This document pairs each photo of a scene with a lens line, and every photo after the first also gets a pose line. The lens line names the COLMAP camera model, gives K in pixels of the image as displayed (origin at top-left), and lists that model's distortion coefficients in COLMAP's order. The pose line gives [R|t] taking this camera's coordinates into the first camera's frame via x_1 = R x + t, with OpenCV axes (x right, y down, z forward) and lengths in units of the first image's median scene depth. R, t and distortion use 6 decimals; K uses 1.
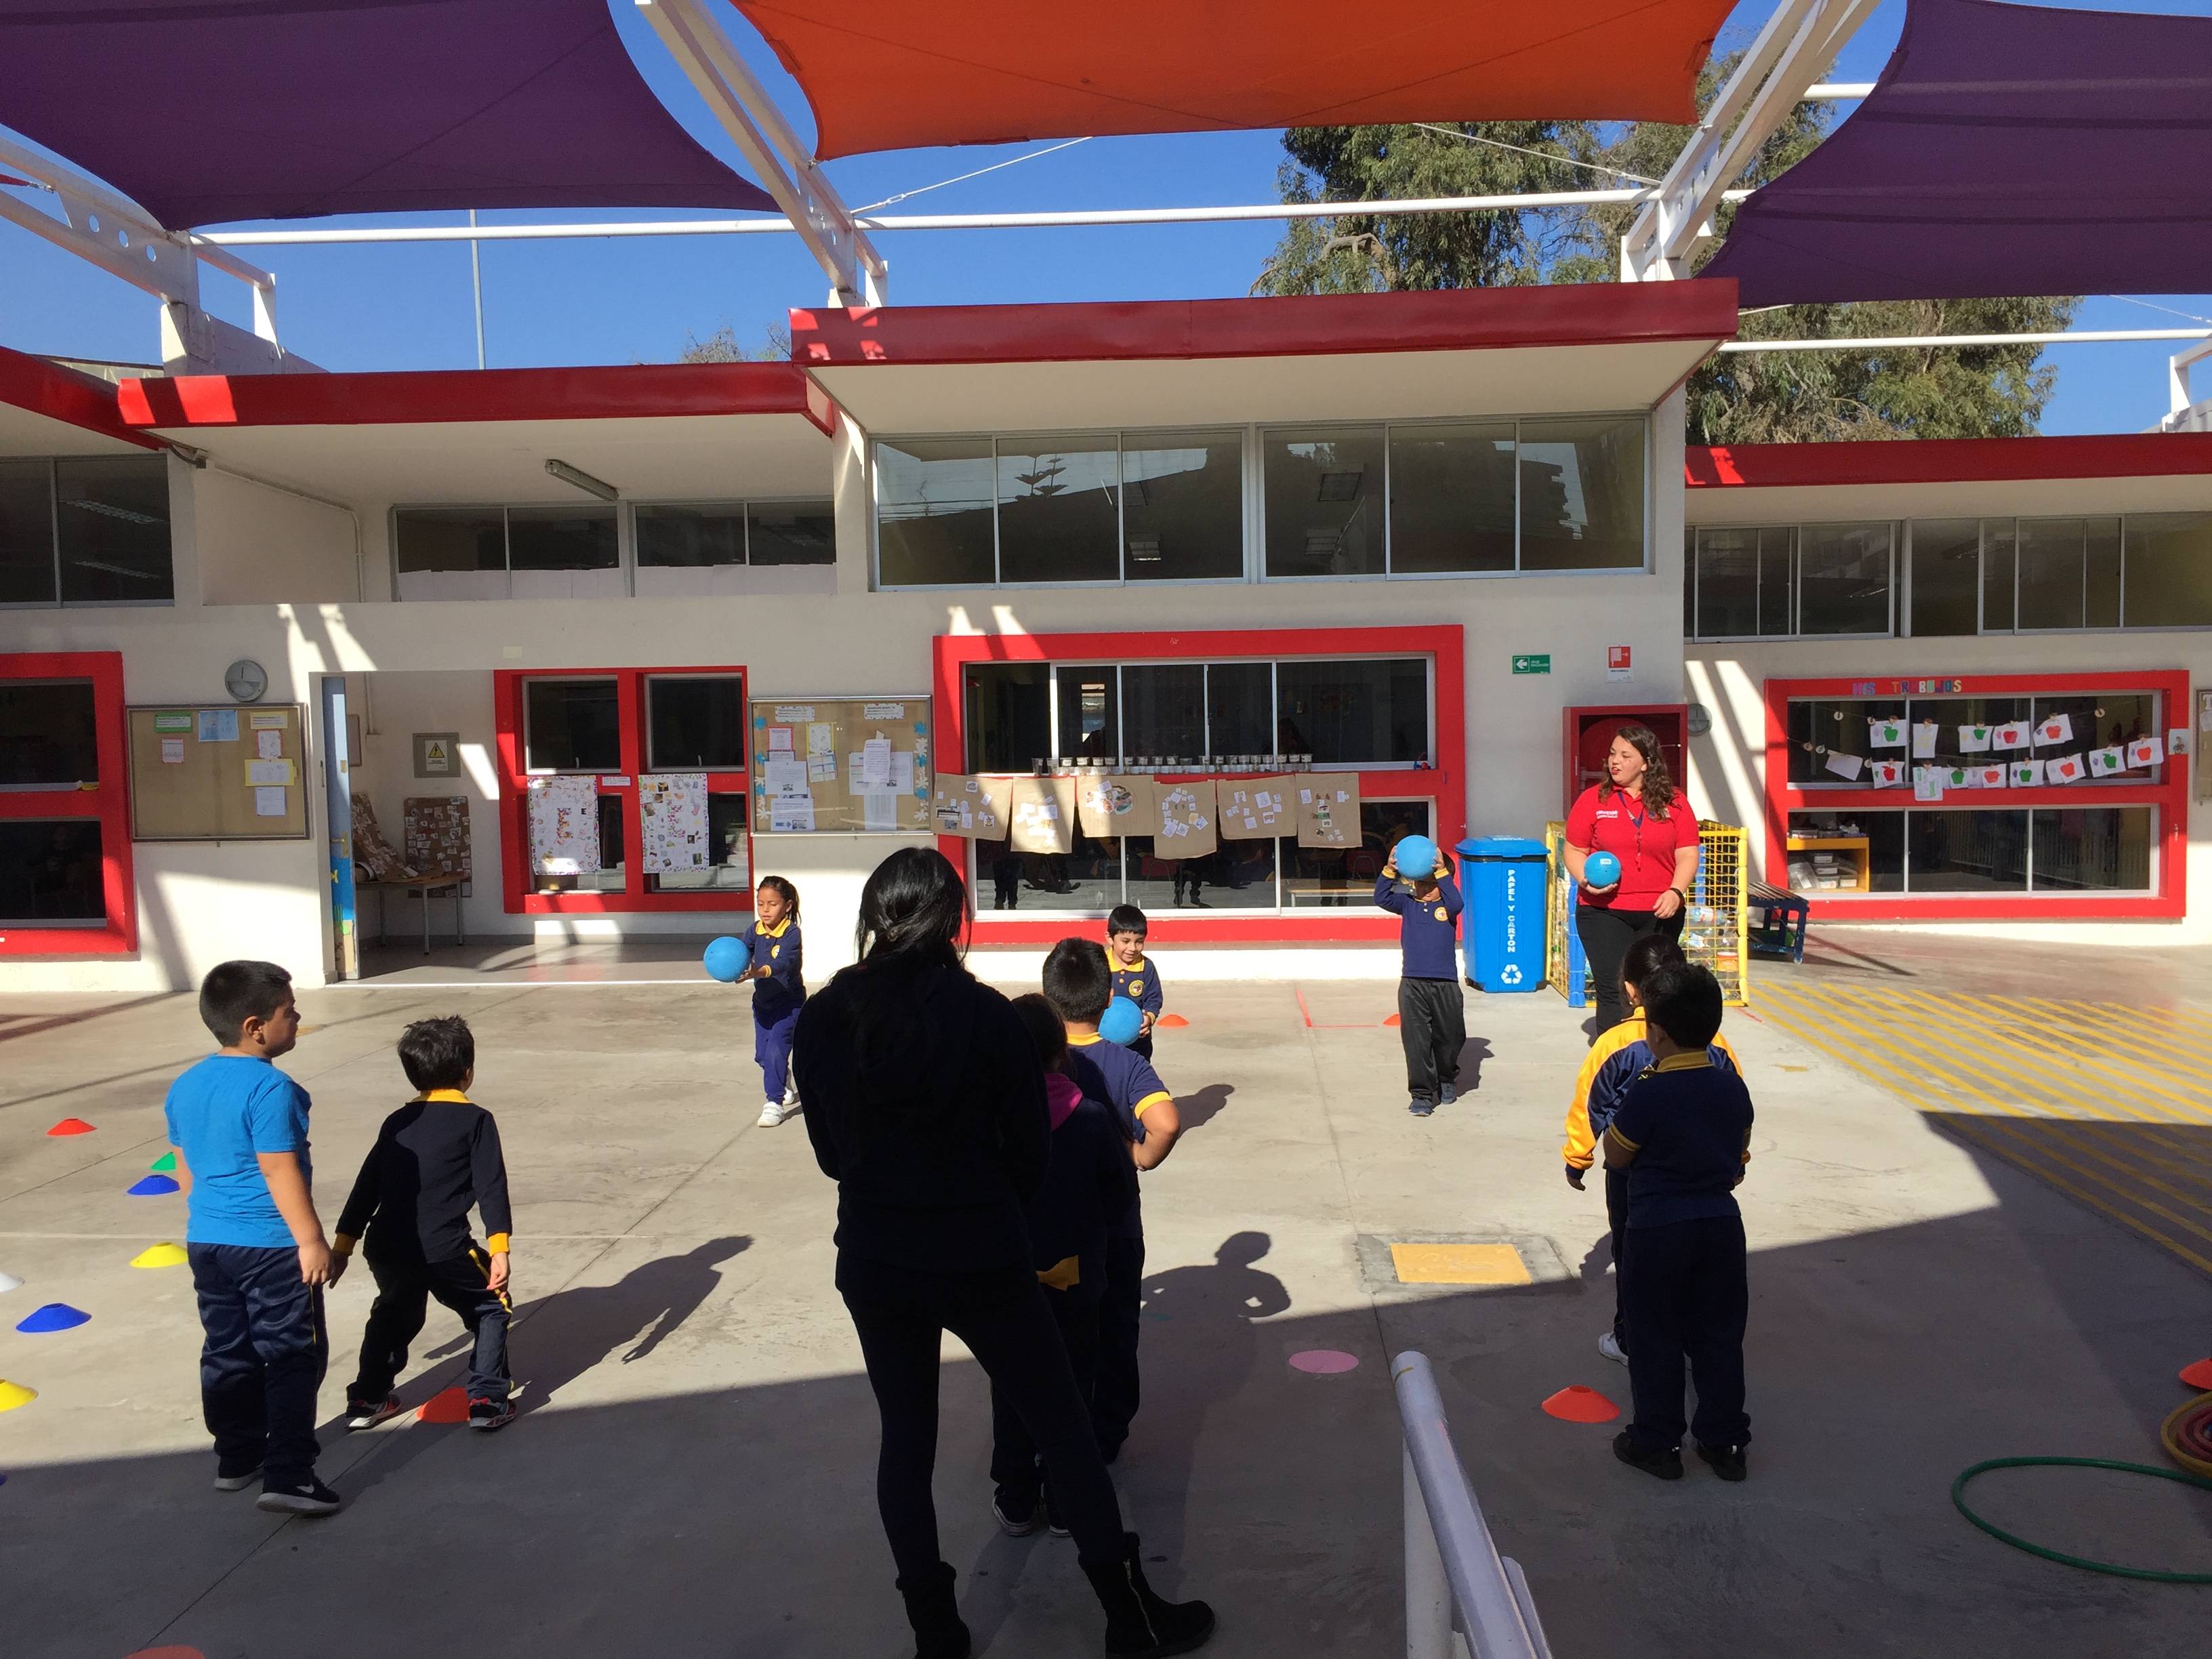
lens RADIAL K [[1882.9, 0, 1102.4], [0, 1882.9, 821.7], [0, 0, 1]] dist [0.081082, -0.108155]
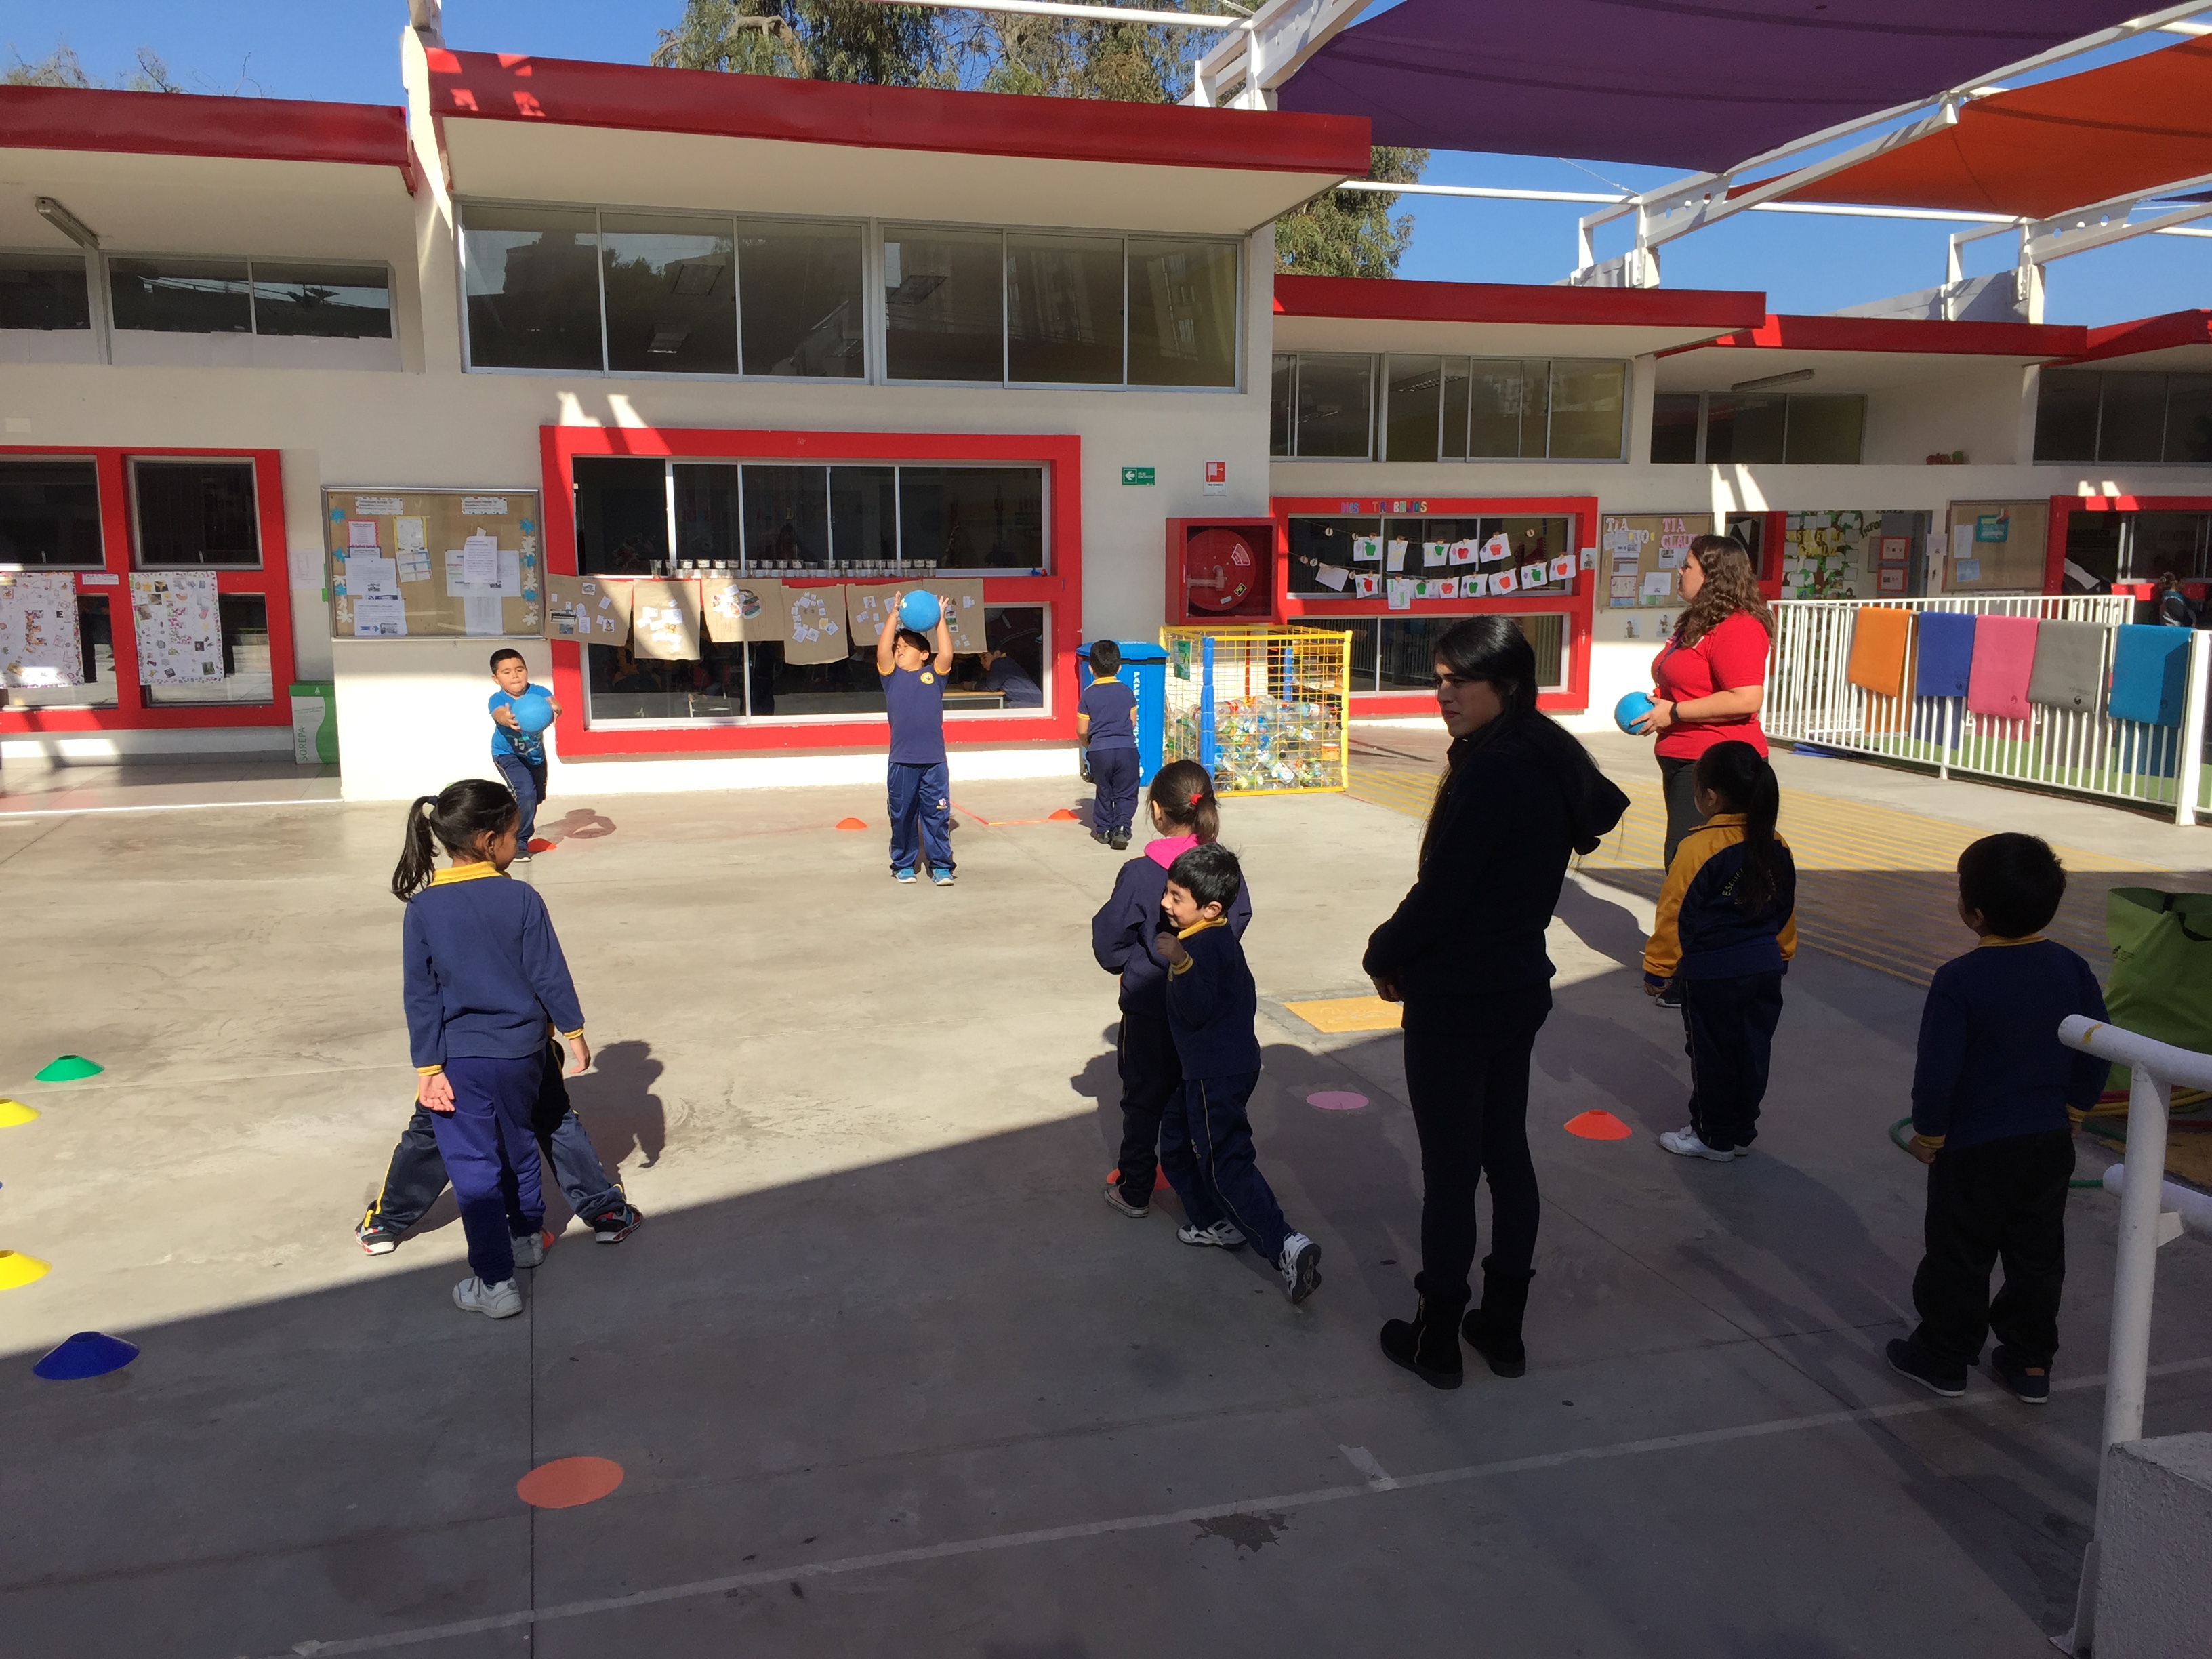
lens RADIAL K [[1880.3, 0, 1101.6], [0, 1880.3, 826.9], [0, 0, 1]] dist [0.083565, -0.114145]
pose [[0.935778, -0.037549, 0.350585, -0.164148], [0.001755, 0.994797, 0.101861, 0.003947], [-0.352586, -0.094704, 0.930975, 0.009952]]
